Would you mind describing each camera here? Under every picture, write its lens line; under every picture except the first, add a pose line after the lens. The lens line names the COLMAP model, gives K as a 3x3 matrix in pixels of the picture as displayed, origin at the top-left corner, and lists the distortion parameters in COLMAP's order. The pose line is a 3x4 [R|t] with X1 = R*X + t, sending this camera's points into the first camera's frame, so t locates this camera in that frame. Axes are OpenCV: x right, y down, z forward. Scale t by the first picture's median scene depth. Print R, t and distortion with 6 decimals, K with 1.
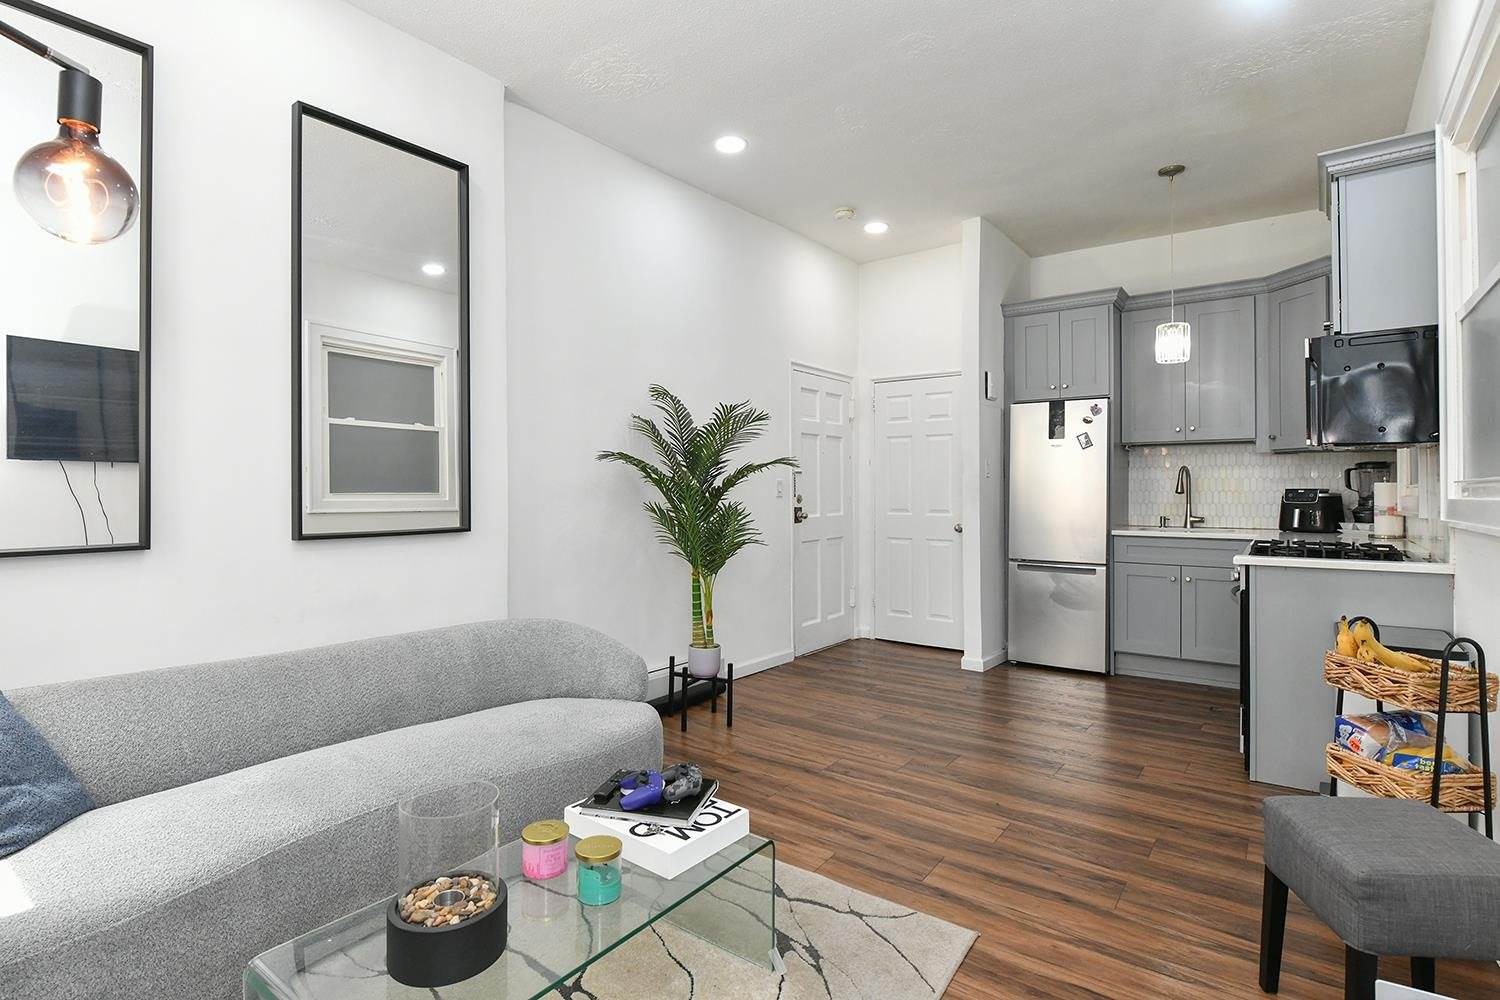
lens RADIAL K [[736.9, 0, 749.8], [0, 736.9, 486.9], [0, 0, 1]] dist [-0.012164, -0.000502]
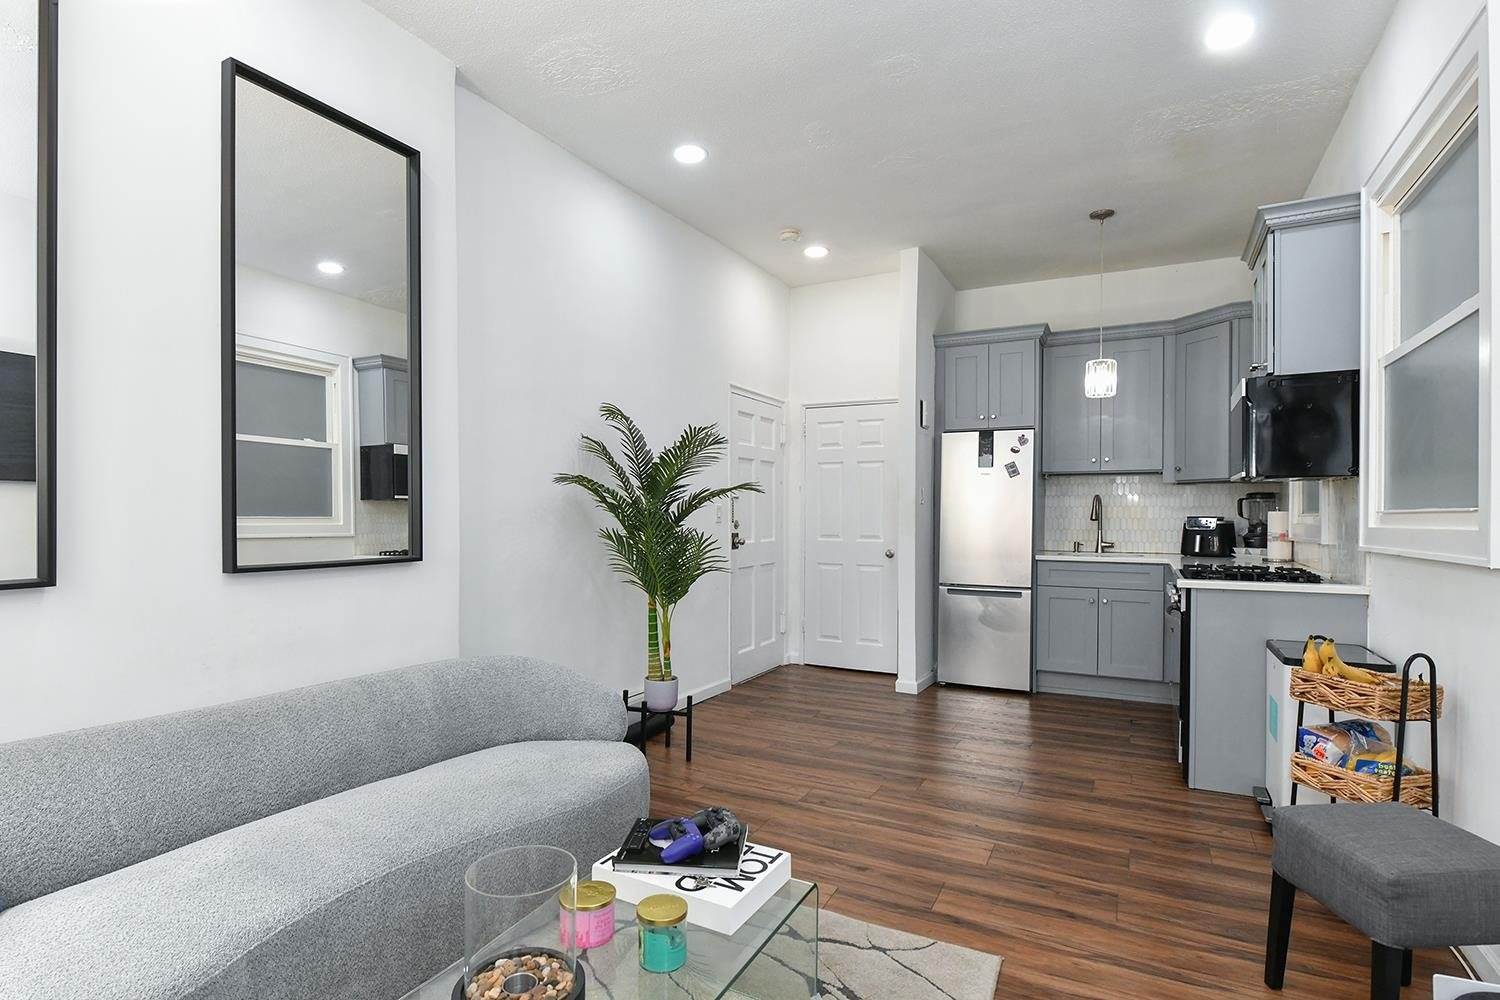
lens RADIAL K [[740.1, 0, 751.9], [0, 740.1, 521.9], [0, 0, 1]] dist [-0.012753, -0.000826]
pose [[0.986553, 0.002858, 0.163417, -0.099186], [-0.005175, 0.999892, 0.013753, -0.001408], [-0.163360, -0.014414, 0.986461, 0.033468]]
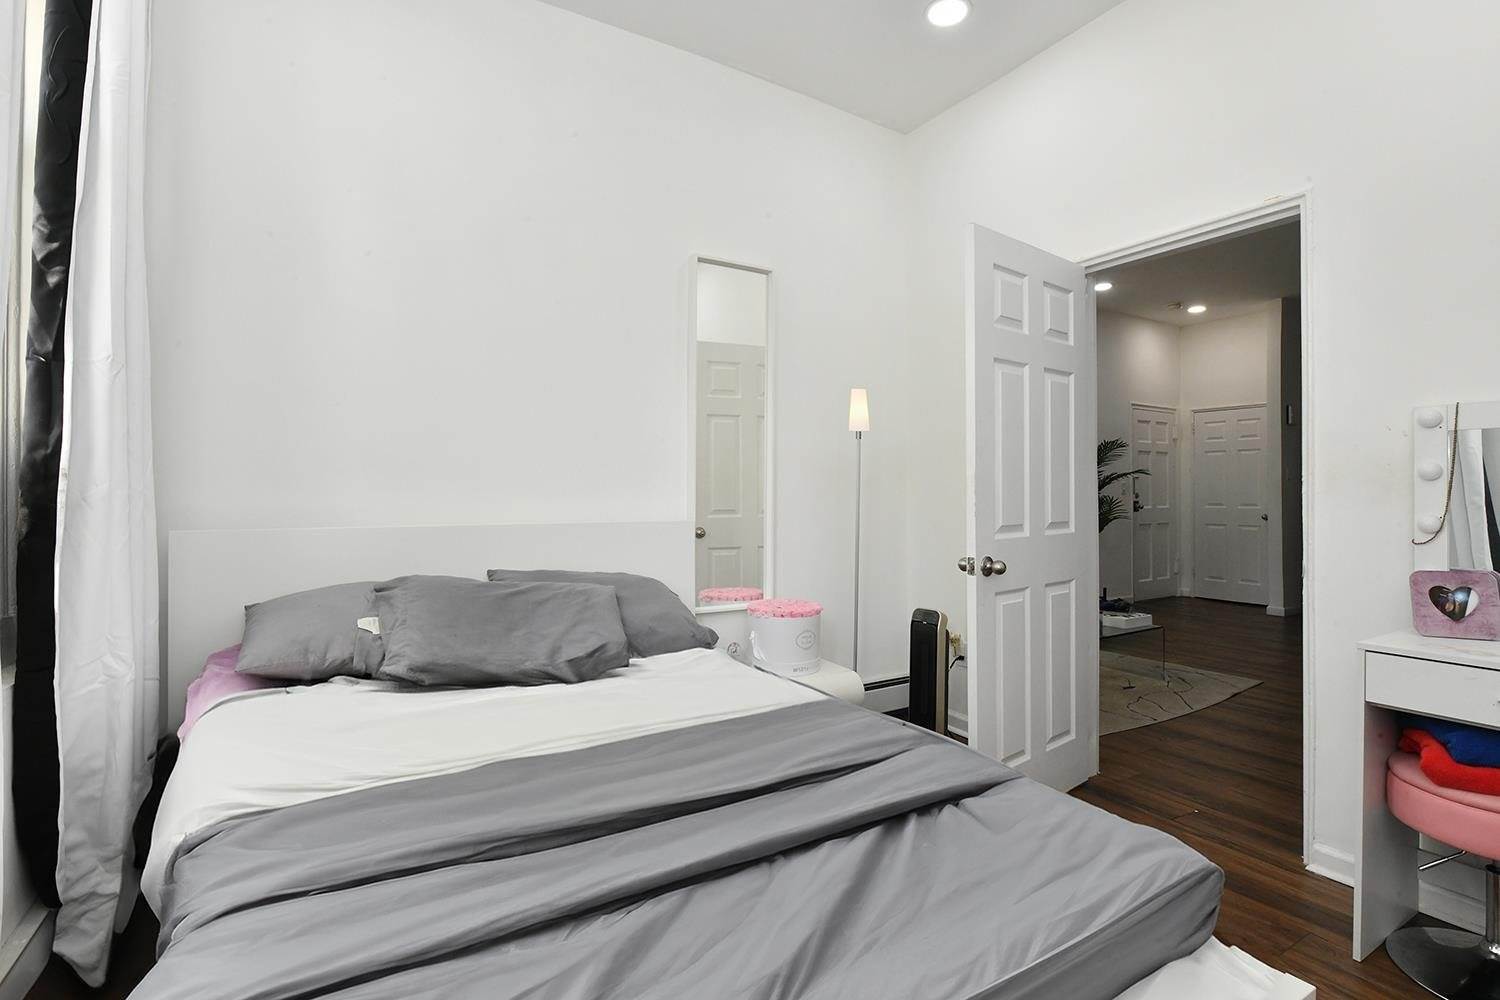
lens RADIAL K [[718.6, 0, 750.0], [0, 718.6, 500.0], [0, 0, 1]] dist [-0.000259, -0.000065]
pose [[0.933499, -0.001366, -0.358578, -0.192075], [0.003355, 0.999982, 0.004926, 0.020883], [0.358564, -0.005801, 0.933487, -0.858562]]
